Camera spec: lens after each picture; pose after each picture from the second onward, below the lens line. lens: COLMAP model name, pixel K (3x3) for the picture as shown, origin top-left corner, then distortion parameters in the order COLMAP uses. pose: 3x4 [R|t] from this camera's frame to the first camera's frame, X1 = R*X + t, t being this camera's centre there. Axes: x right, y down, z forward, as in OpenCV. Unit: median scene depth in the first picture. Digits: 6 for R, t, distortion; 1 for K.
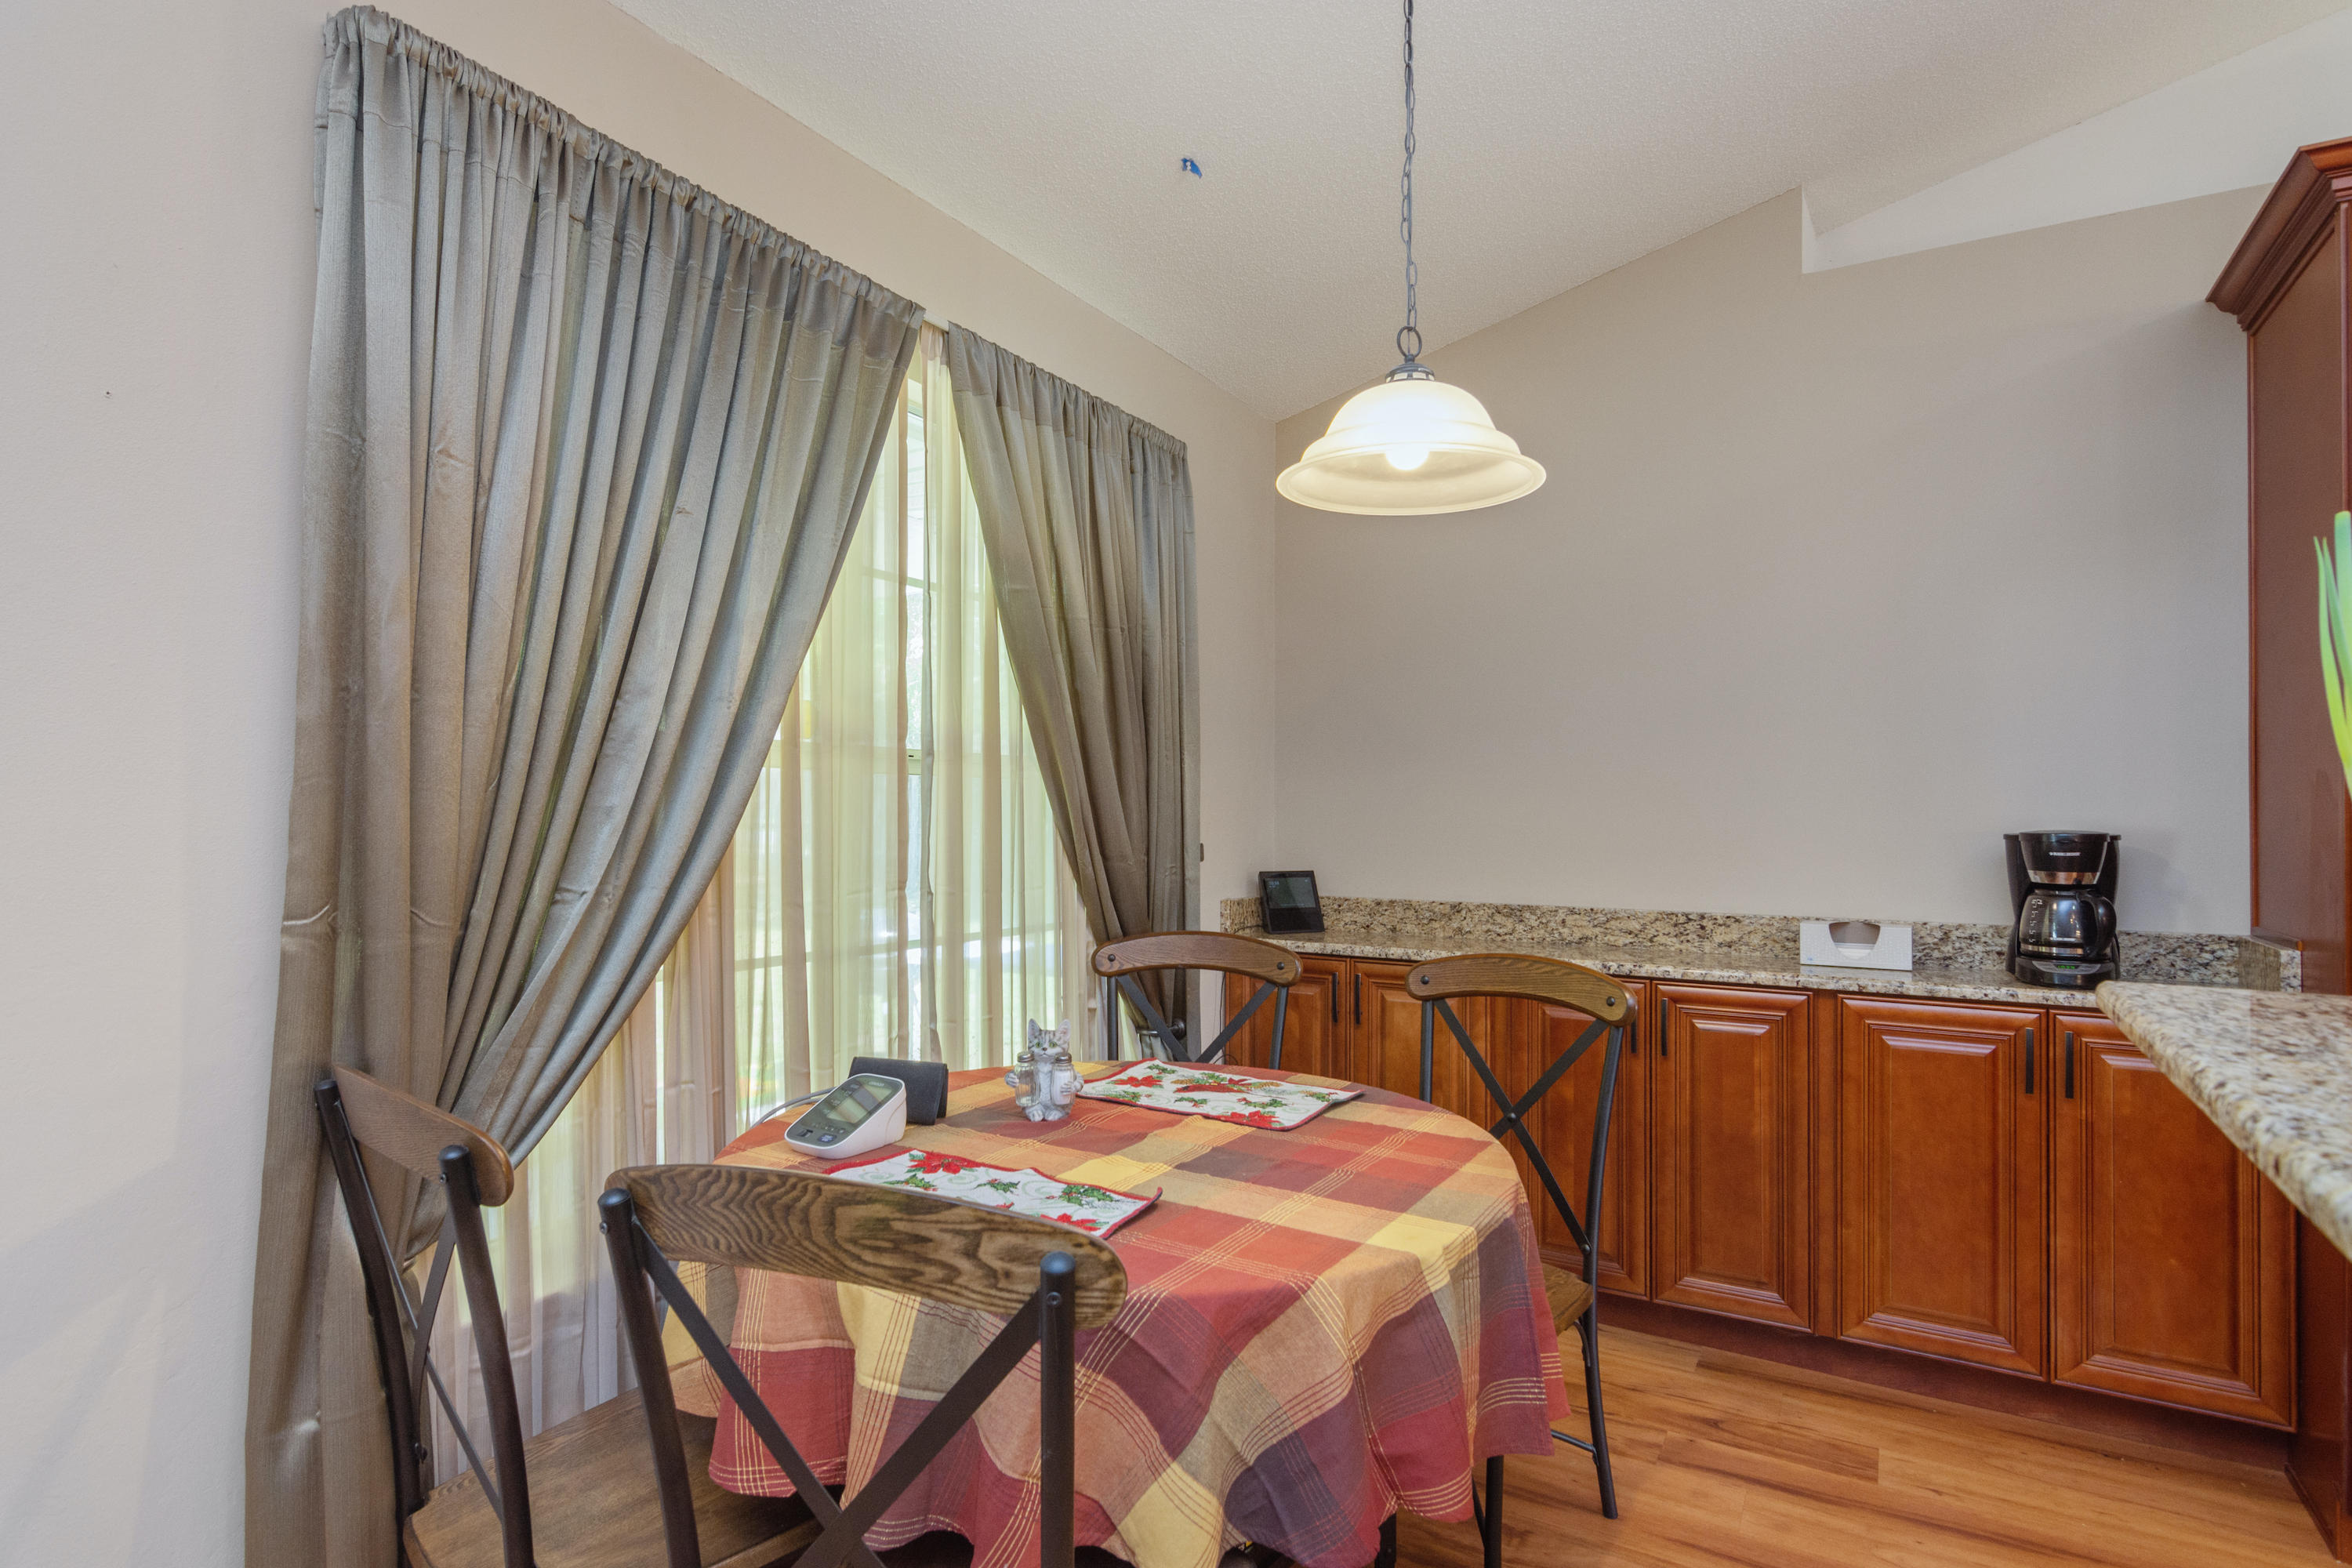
lens RADIAL K [[1223.6, 0, 1176.3], [0, 1223.6, 791.7], [0, 0, 1]] dist [0.000071, 0.000029]
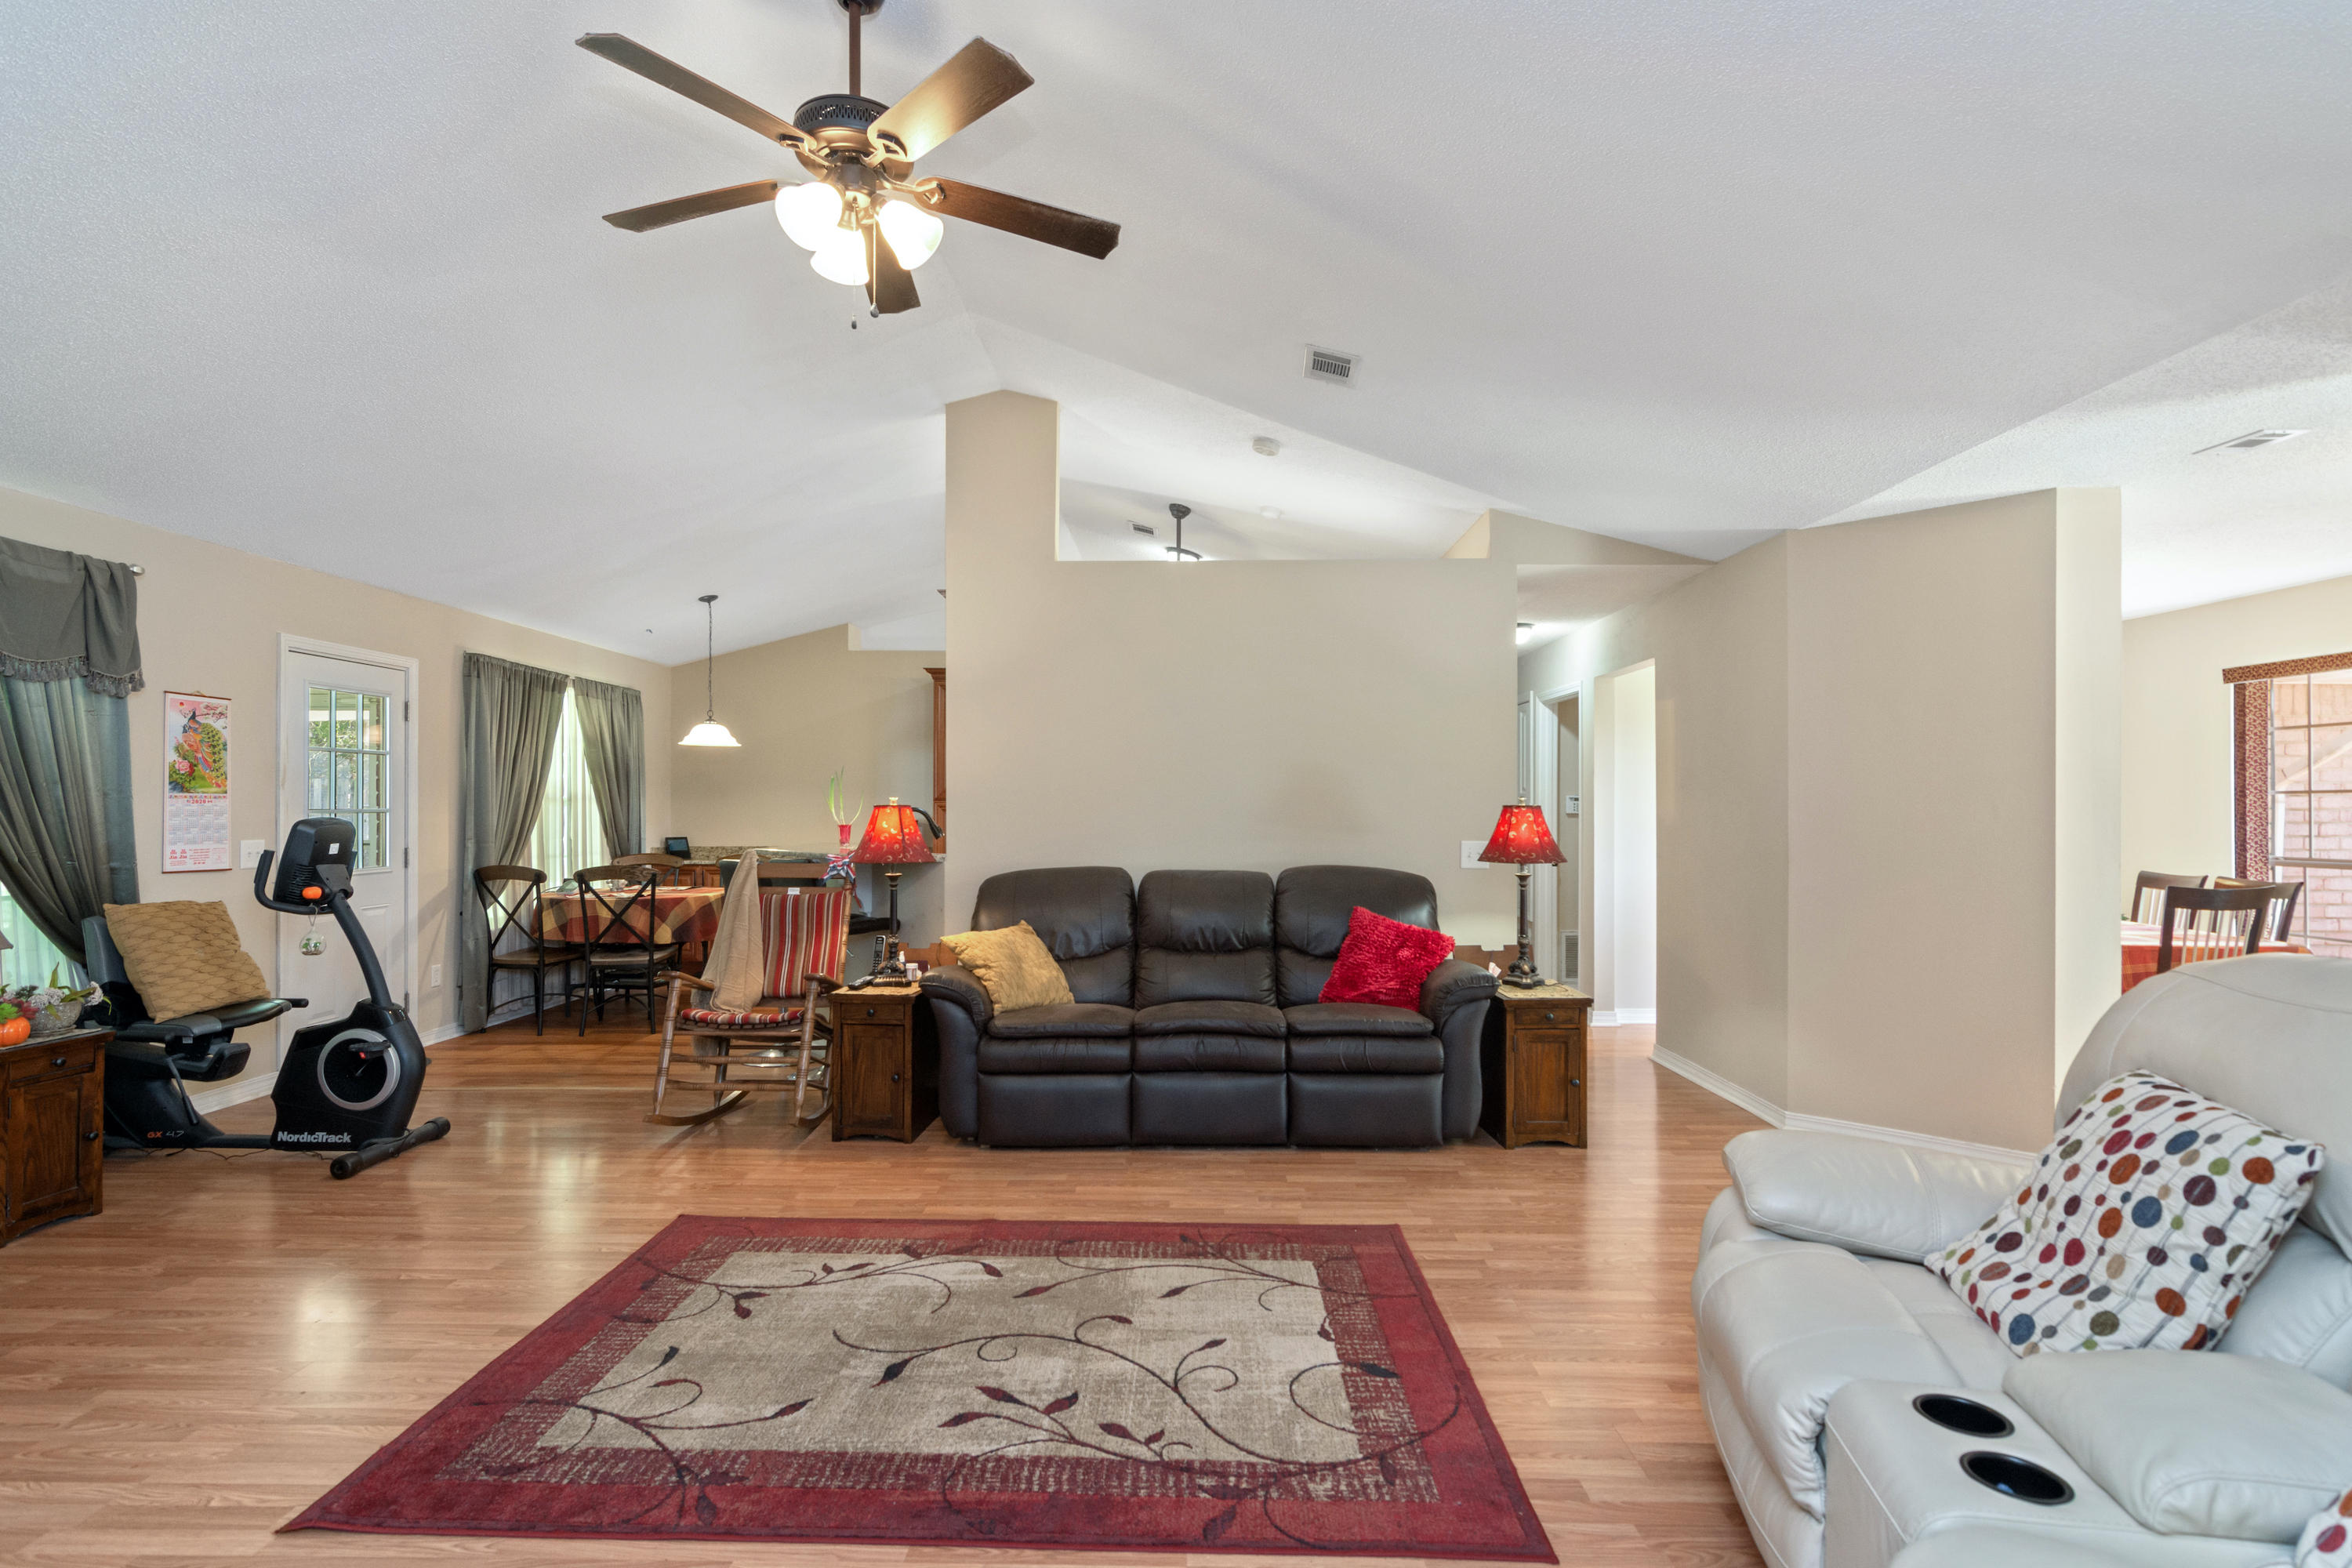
lens RADIAL K [[1138.7, 0, 1177.2], [0, 1138.7, 804.4], [0, 0, 1]] dist [0.005143, 0.000257]
pose [[0.870765, 0.002055, 0.491696, -0.263467], [-0.004618, 0.999981, 0.004001, -0.033123], [-0.491678, -0.005755, 0.870758, -2.474255]]
